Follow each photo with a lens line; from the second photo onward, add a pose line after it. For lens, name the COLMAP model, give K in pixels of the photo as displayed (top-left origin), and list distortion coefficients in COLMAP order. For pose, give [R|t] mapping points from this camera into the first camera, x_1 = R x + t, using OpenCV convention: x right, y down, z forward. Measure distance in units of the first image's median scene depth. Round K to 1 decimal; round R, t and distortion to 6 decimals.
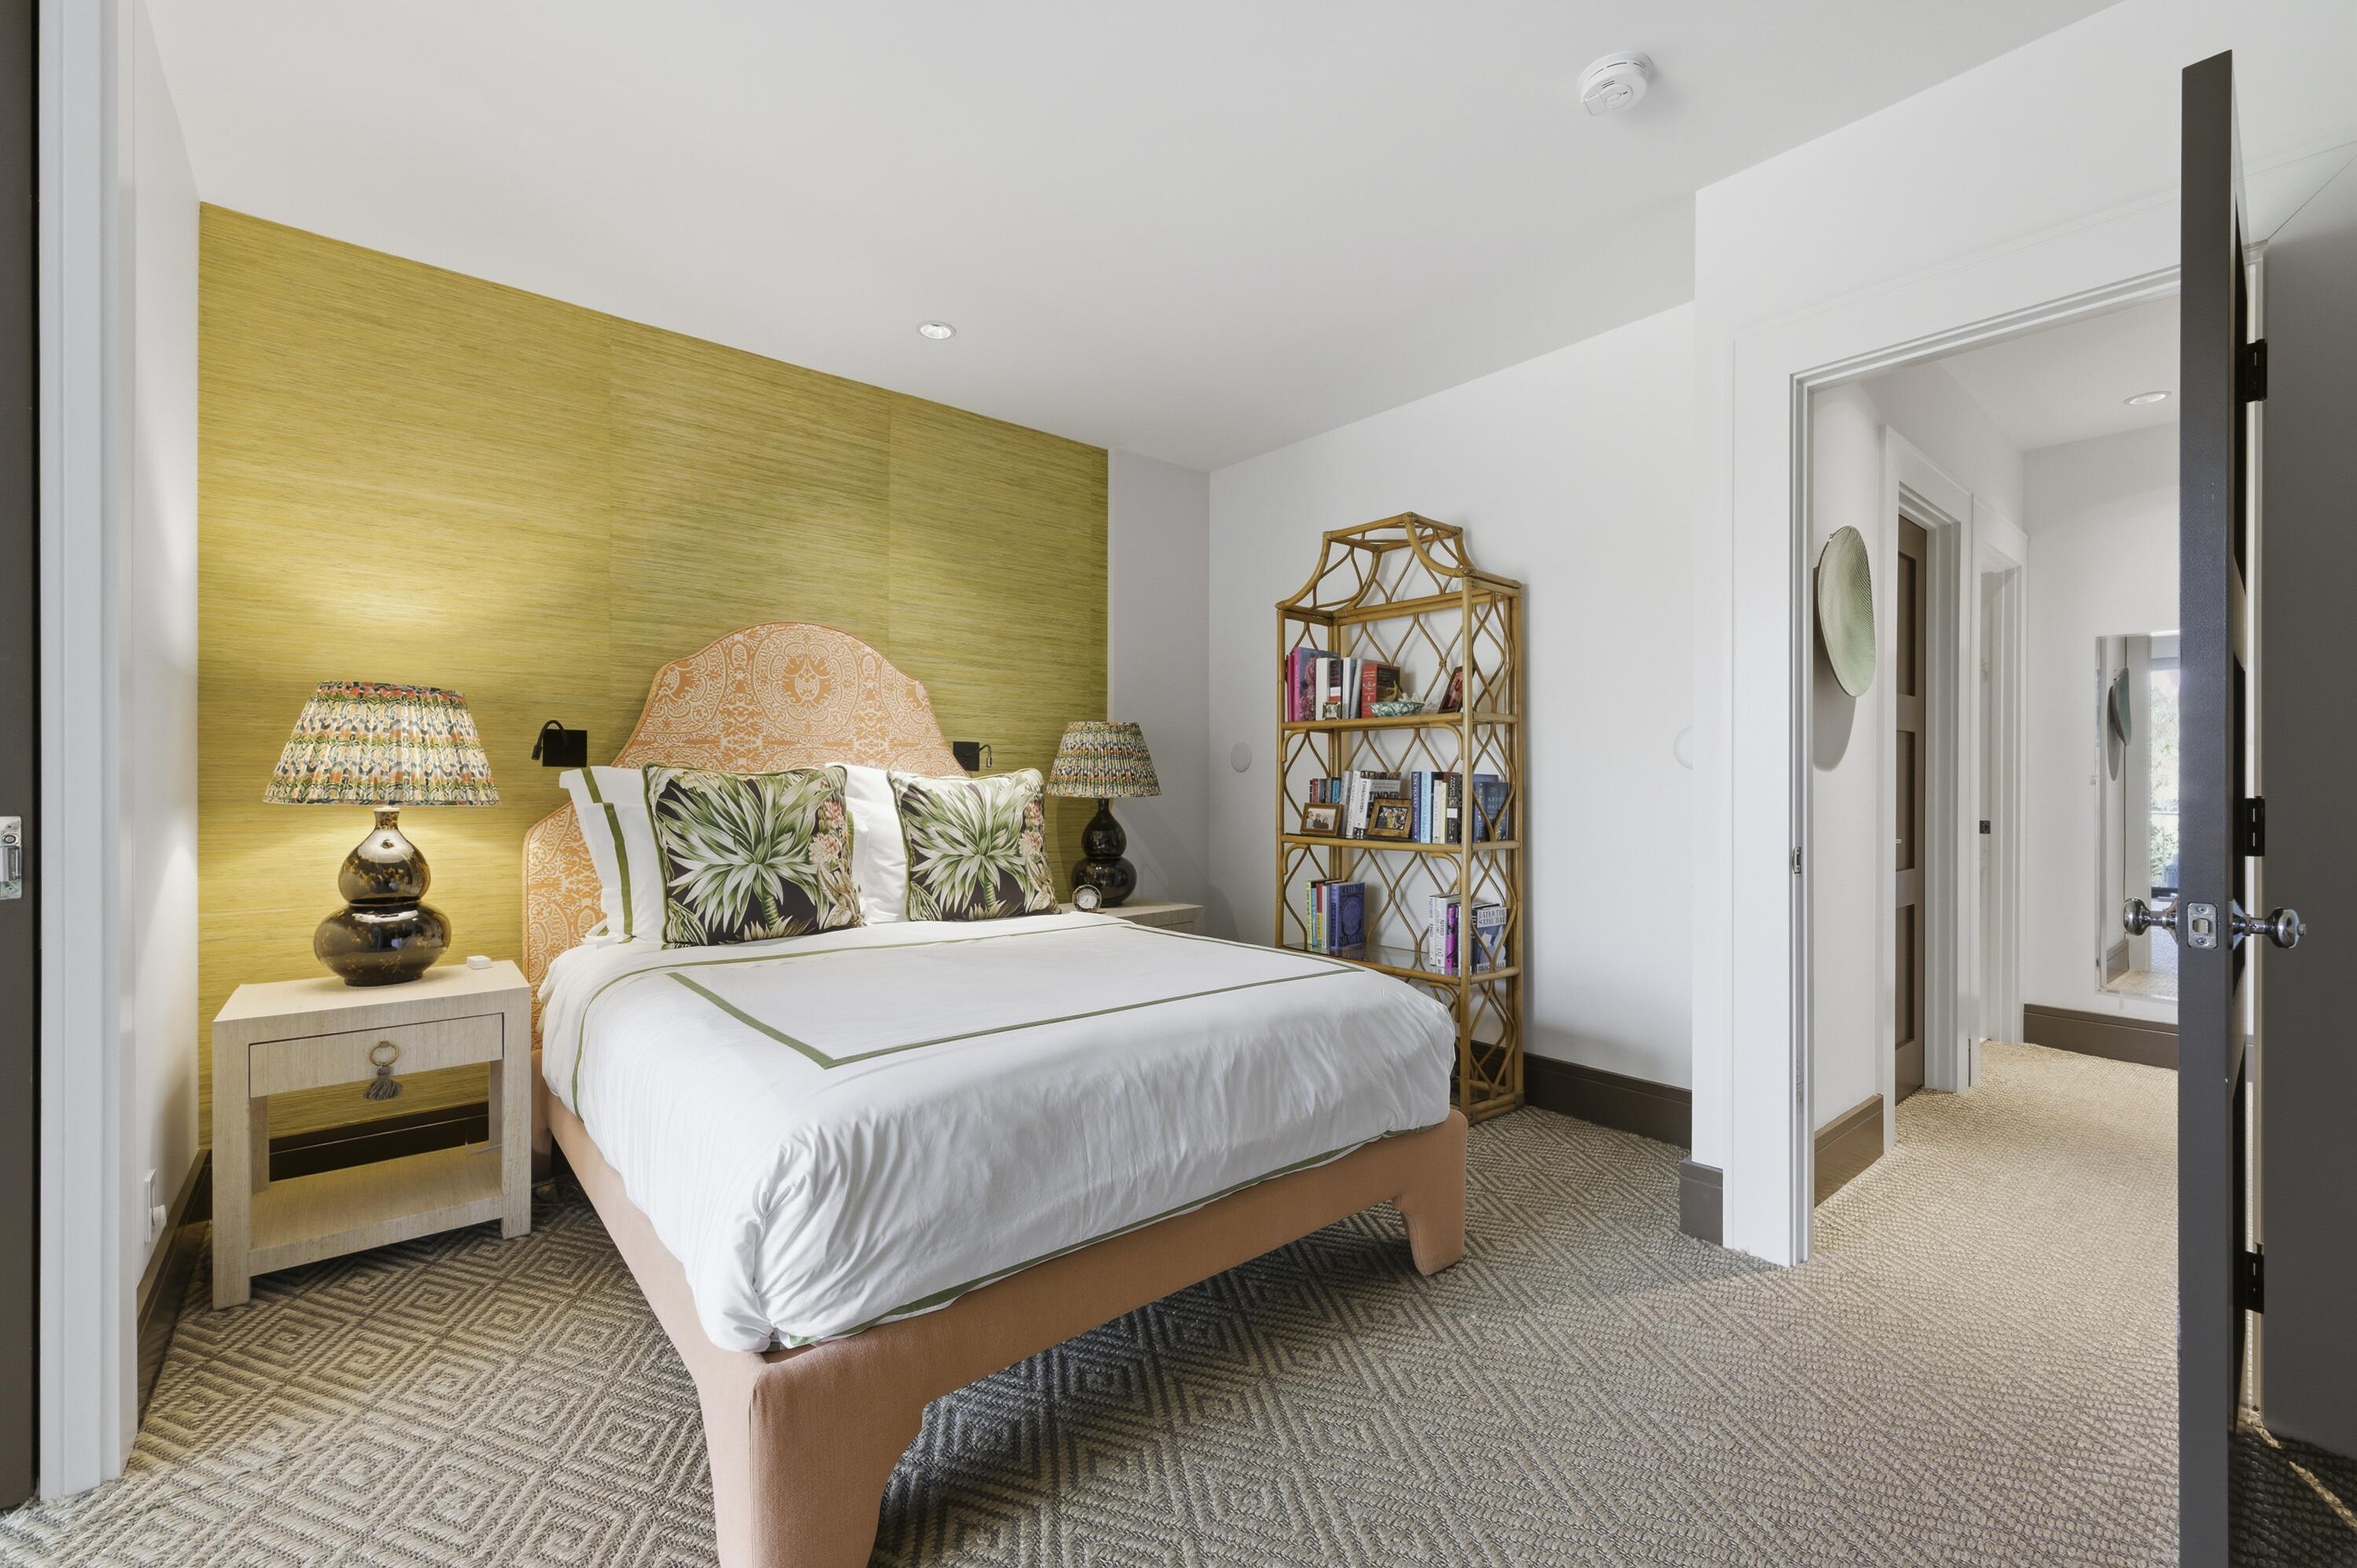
lens RADIAL K [[1046.5, 0, 1168.3], [0, 1046.5, 787.2], [0, 0, 1]] dist [0.013721, 0.000598]
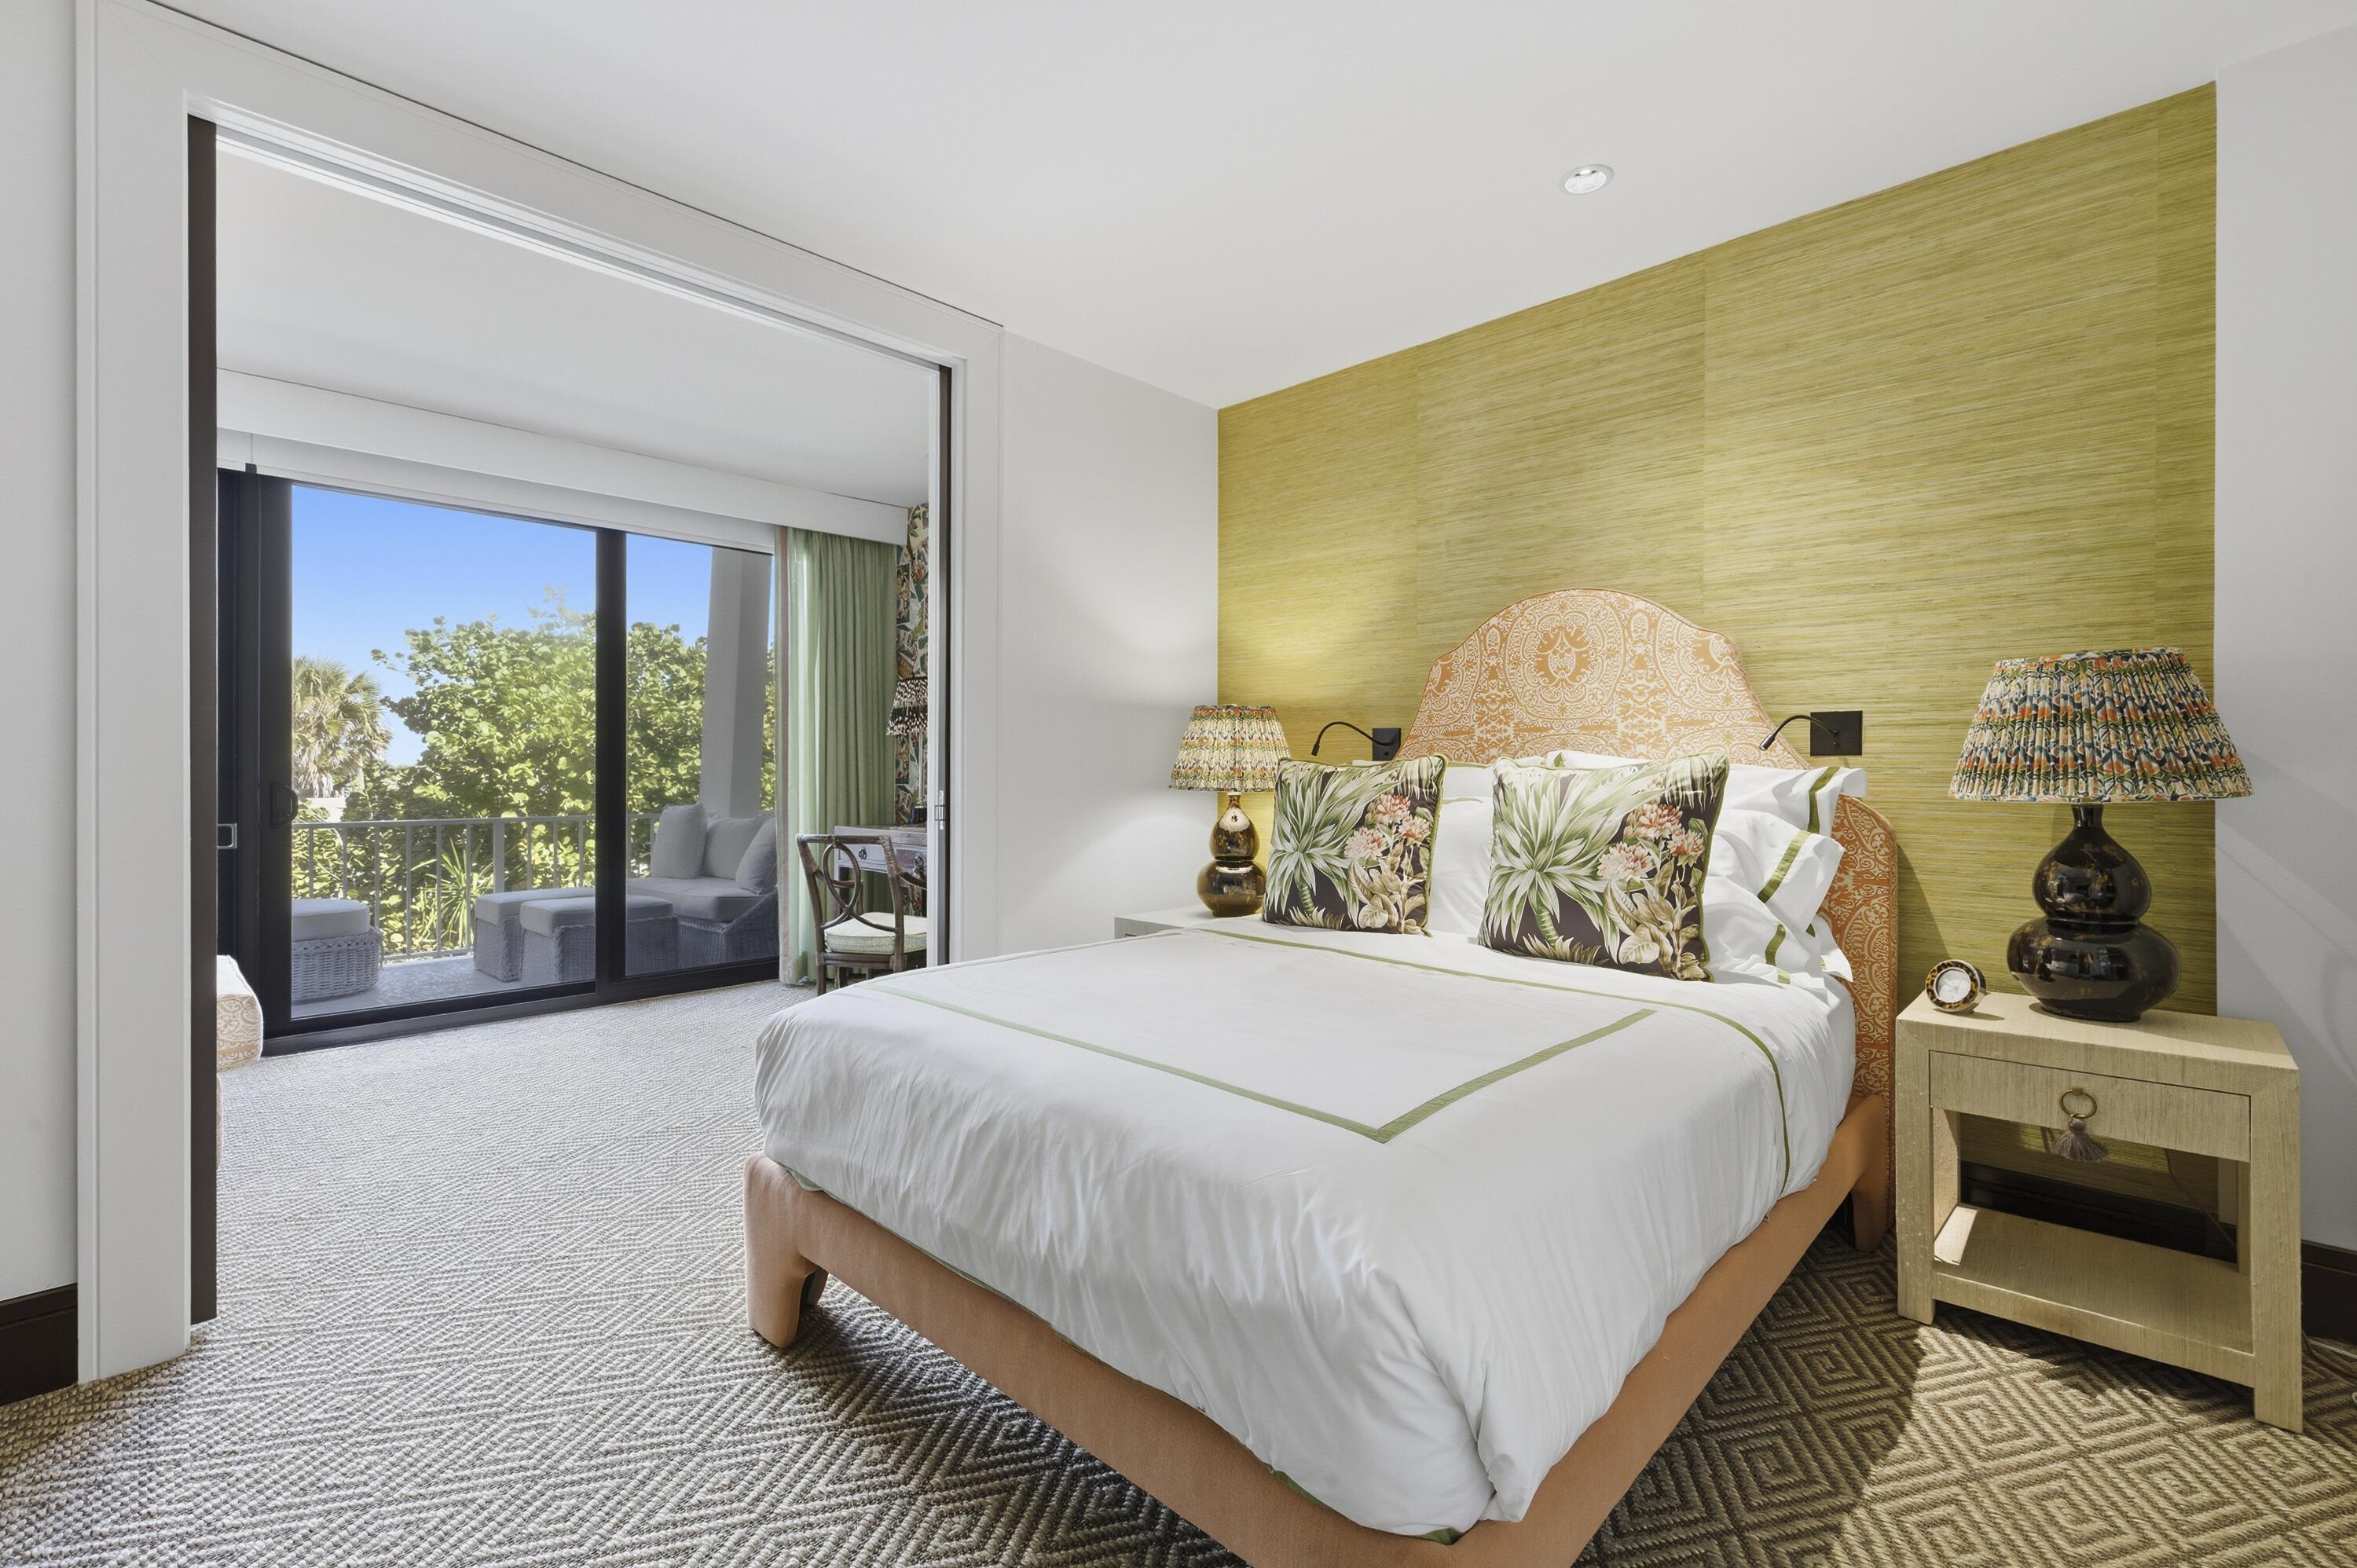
lens RADIAL K [[1046.5, 0, 1170.7], [0, 1046.5, 774.6], [0, 0, 1]] dist [0.013721, 0.000598]
pose [[0.086072, 0.000612, -0.996289, 0.515031], [-0.000102, 1.000000, 0.000605, -0.004330], [0.996289, 0.000050, 0.086072, 0.631633]]
